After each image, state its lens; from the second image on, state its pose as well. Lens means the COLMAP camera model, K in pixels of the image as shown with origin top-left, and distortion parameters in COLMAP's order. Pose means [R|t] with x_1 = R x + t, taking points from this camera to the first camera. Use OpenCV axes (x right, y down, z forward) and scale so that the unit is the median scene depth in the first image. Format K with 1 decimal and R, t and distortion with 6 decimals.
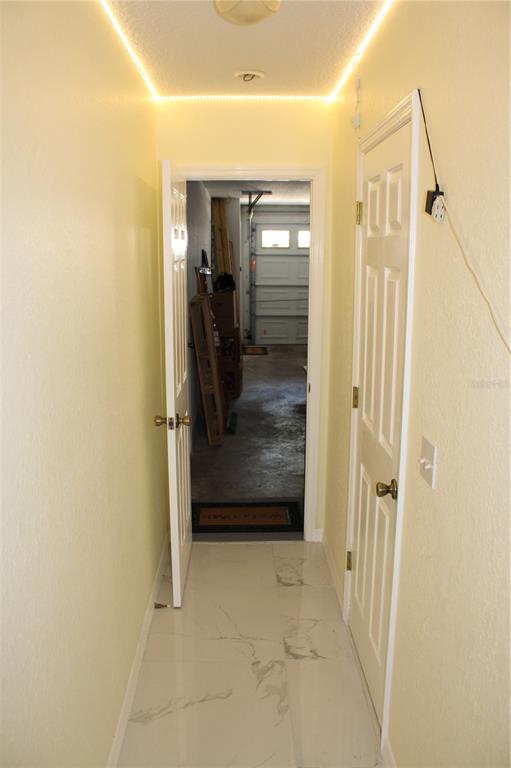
lens RADIAL K [[645.2, 0, 255.5], [0, 645.2, 384.0], [0, 0, 1]] dist [-0.183983, 0.169575]
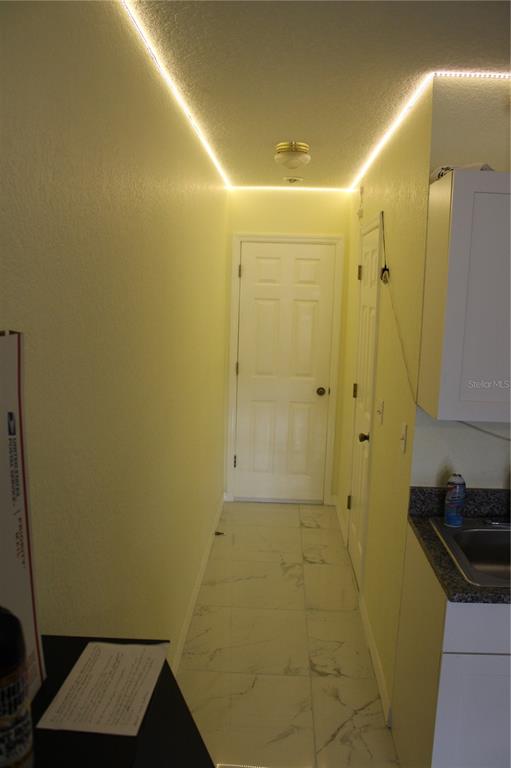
lens RADIAL K [[645.2, 0, 255.5], [0, 645.2, 384.0], [0, 0, 1]] dist [-0.183983, 0.169575]
pose [[0.997613, 0.035173, -0.059419, 0.009241], [-0.038682, 0.997509, -0.058980, 0.102754], [0.057197, 0.061138, 0.996489, -0.545995]]
